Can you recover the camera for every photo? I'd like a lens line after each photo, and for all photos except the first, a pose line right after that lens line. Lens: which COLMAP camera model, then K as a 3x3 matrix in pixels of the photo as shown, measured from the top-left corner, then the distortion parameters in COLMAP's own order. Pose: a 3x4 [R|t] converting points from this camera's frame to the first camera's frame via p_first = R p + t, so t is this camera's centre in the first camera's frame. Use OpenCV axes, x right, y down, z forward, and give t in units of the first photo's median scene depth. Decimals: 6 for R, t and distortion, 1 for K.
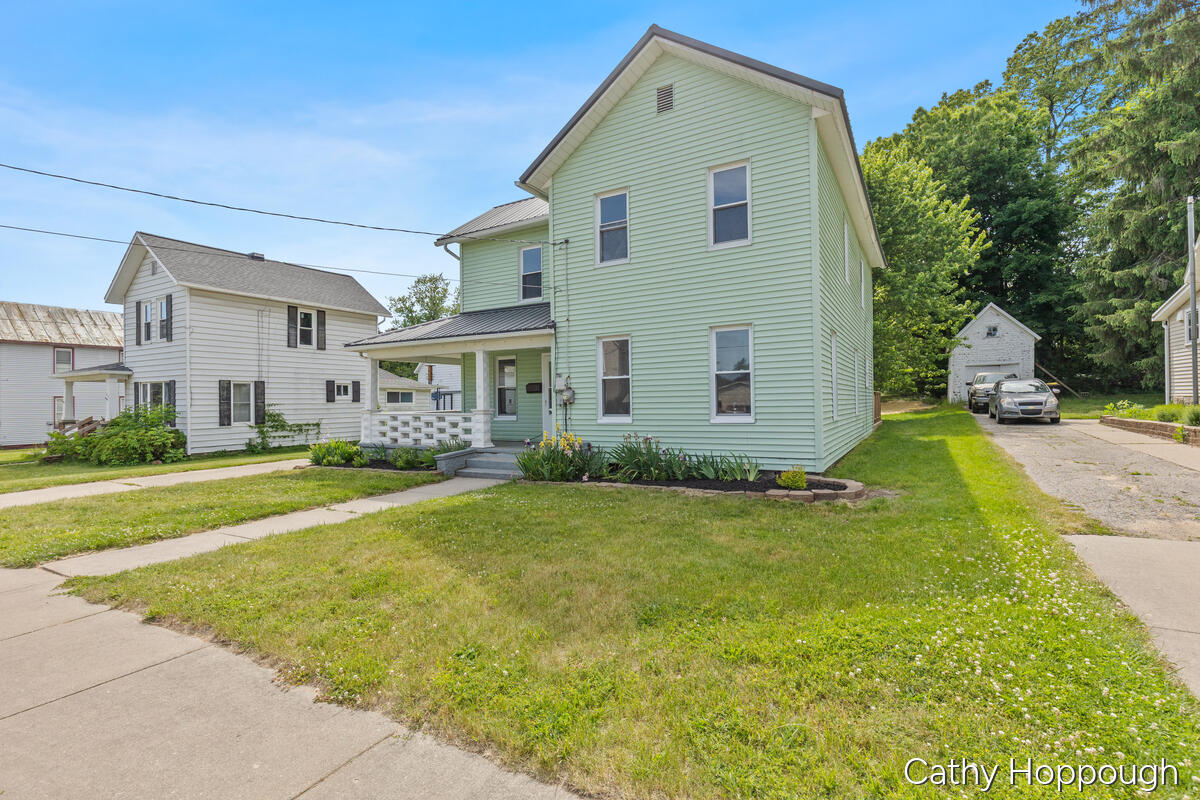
lens RADIAL K [[550.8, 0, 600.0], [0, 550.8, 397.4], [0, 0, 1]] dist [0.001776, 0.000092]
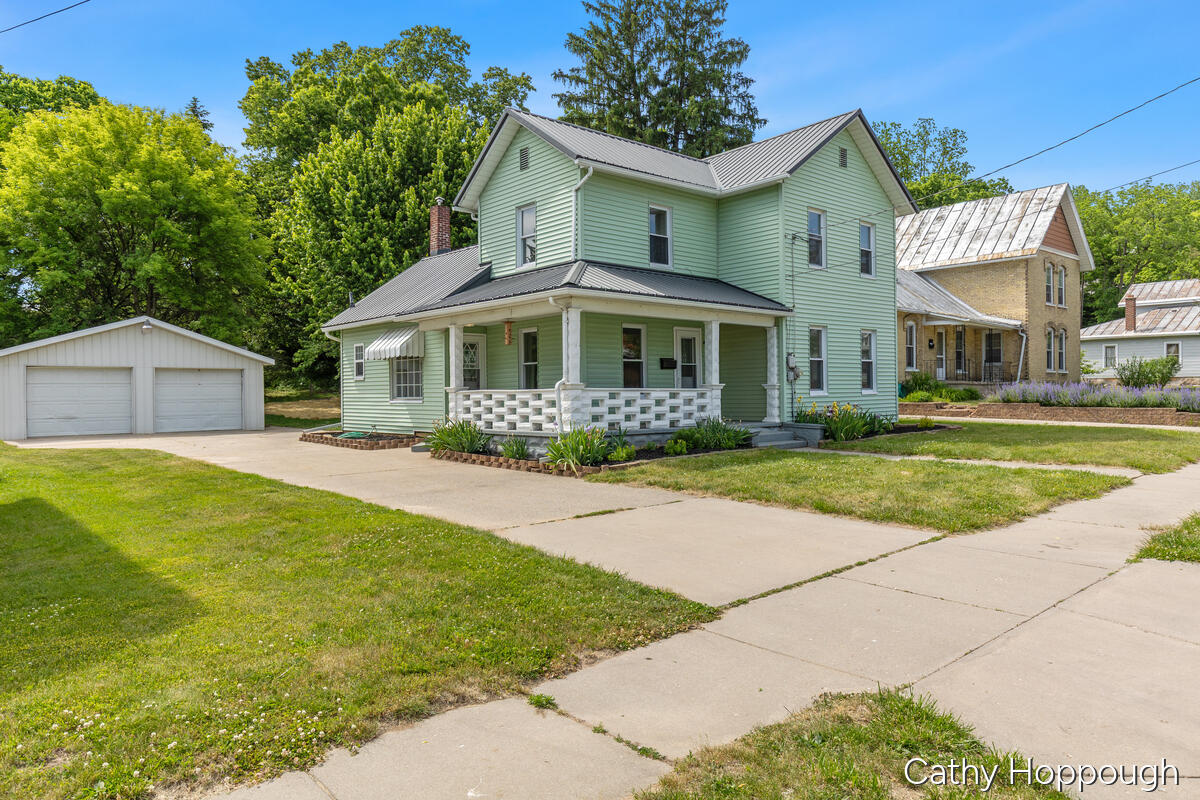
lens RADIAL K [[794.0, 0, 601.2], [0, 794.0, 398.7], [0, 0, 1]] dist [0.022413, 0.001183]
pose [[0.315174, 0.006313, 0.949013, -1.504600], [0.001238, 0.999974, -0.007063, 0.053620], [-0.949033, 0.003401, 0.315158, 0.733150]]
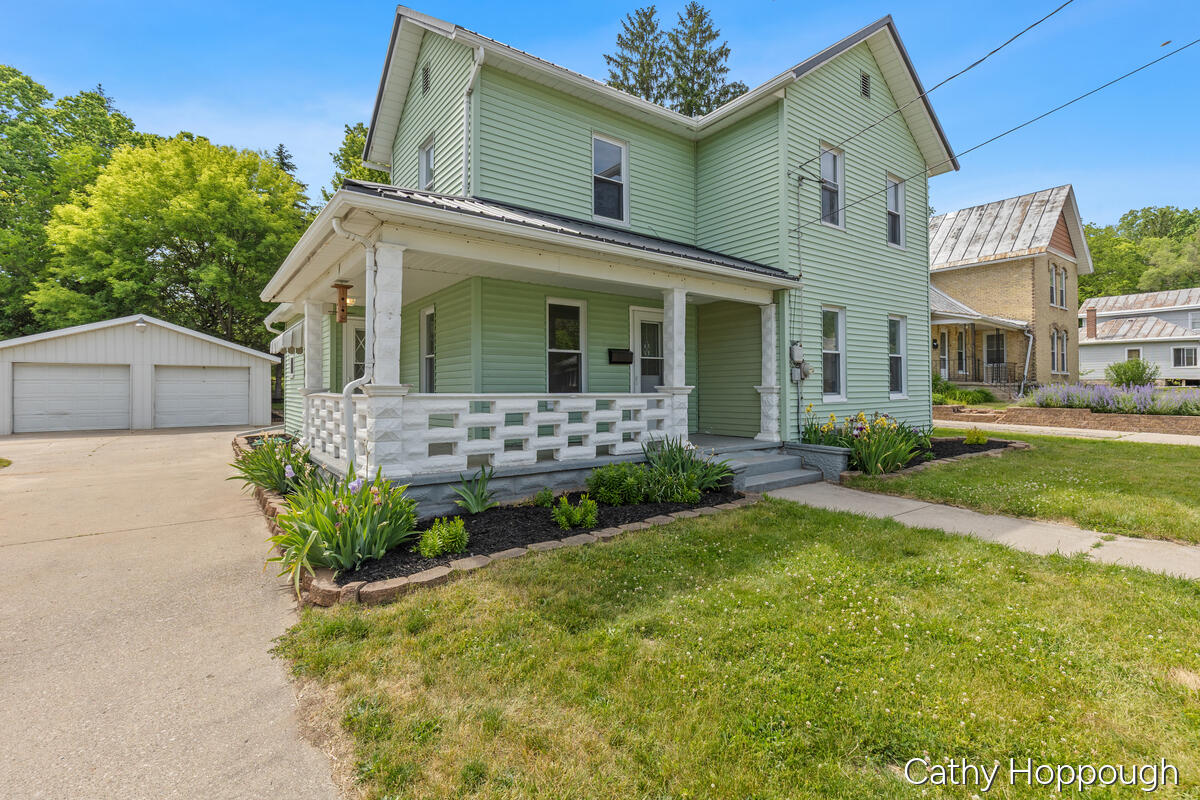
lens RADIAL K [[550.8, 0, 601.1], [0, 550.8, 384.1], [0, 0, 1]] dist [0.001776, 0.000092]
pose [[0.394840, 0.021407, 0.918501, -0.780080], [-0.006424, 0.999768, -0.020539, 0.031152], [-0.918727, 0.002209, 0.394886, 0.811088]]
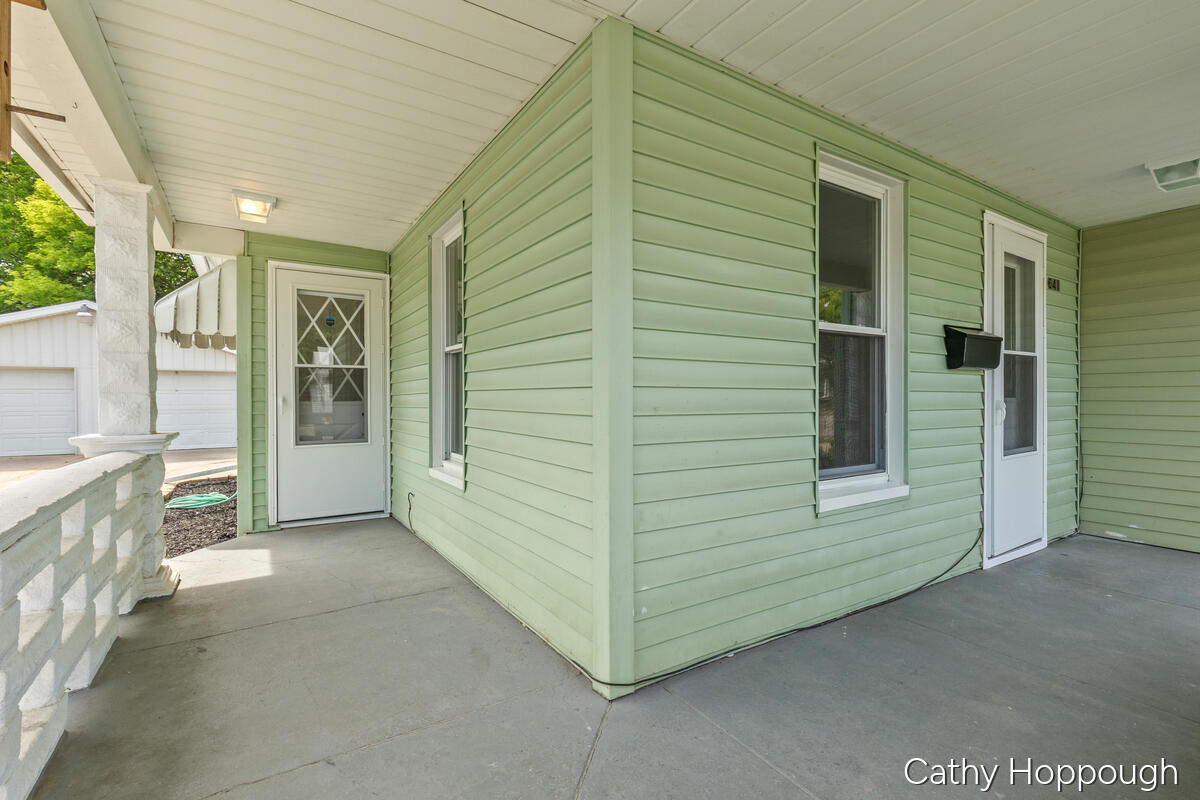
lens RADIAL K [[550.8, 0, 605.0], [0, 550.8, 401.7], [0, 0, 1]] dist [0.001776, 0.000092]
pose [[0.455815, 0.001554, 0.890073, -0.428241], [-0.011815, 0.999921, 0.004305, 0.006920], [-0.889996, -0.012479, 0.455798, 1.099037]]
